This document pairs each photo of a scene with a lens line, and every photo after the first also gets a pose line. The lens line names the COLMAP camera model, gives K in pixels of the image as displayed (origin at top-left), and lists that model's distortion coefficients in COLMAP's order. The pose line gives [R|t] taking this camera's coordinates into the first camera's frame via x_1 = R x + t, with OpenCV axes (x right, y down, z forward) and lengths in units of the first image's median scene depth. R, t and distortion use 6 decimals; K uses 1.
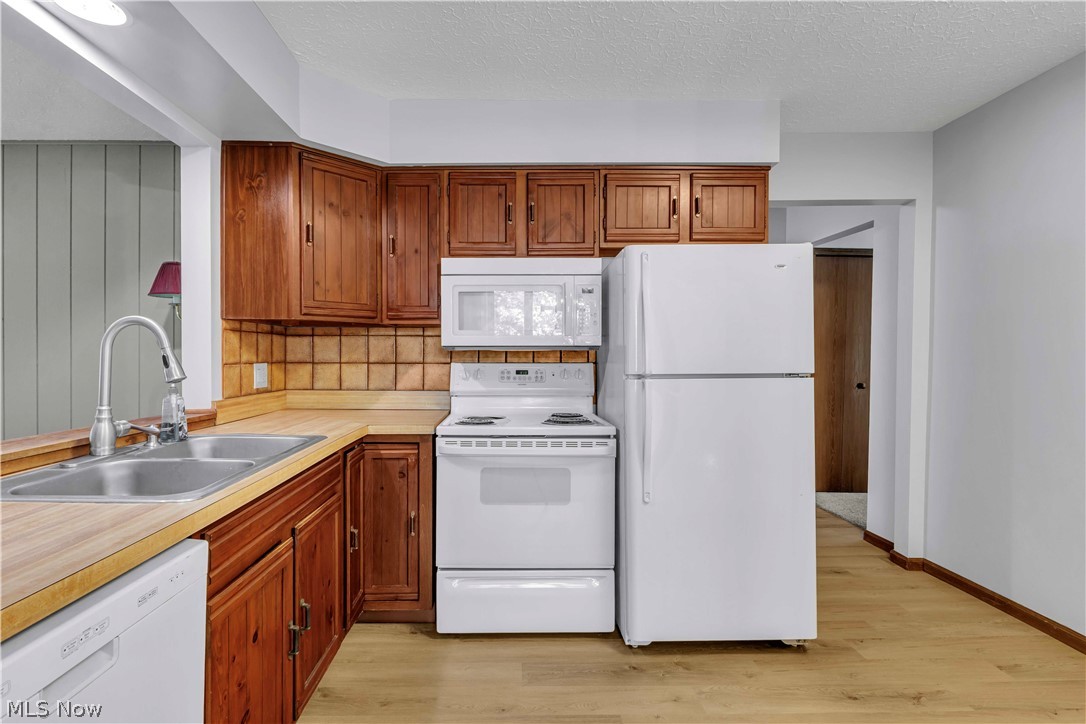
lens RADIAL K [[512.3, 0, 546.2], [0, 512.3, 361.7], [0, 0, 1]] dist [-0.007287, -0.000452]
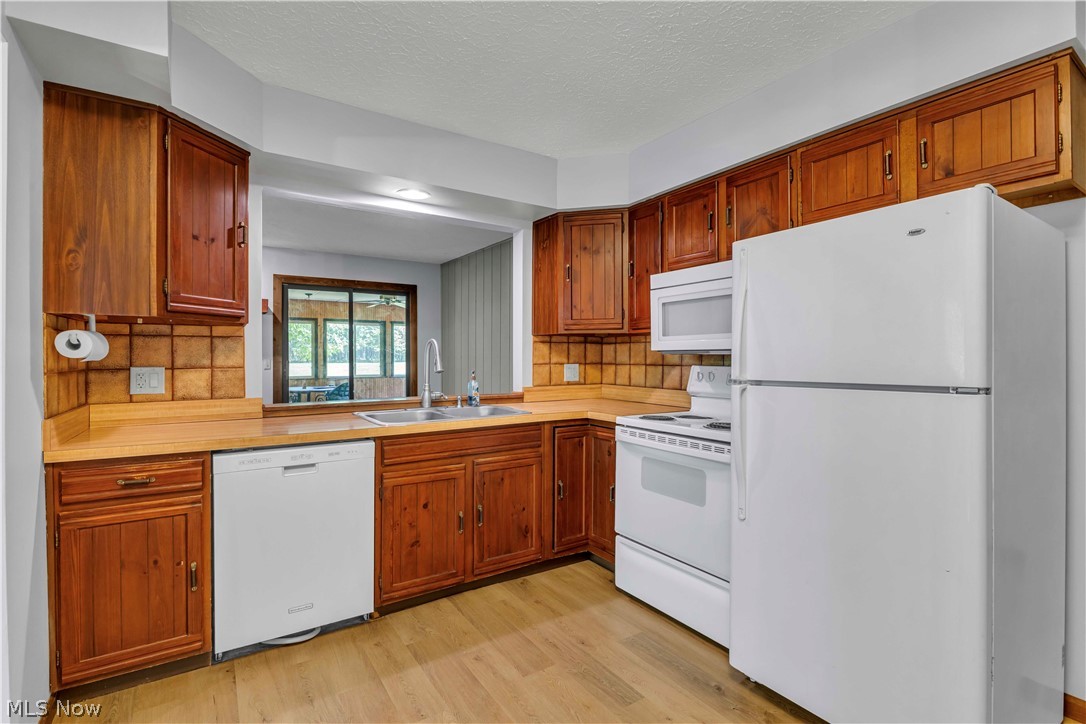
lens RADIAL K [[512.3, 0, 542.7], [0, 512.3, 358.8], [0, 0, 1]] dist [-0.007287, -0.000452]
pose [[0.533021, 0.003129, -0.846096, 0.649889], [-0.010245, 0.999944, -0.002756, -0.006947], [0.846040, 0.010137, 0.533023, 0.170274]]
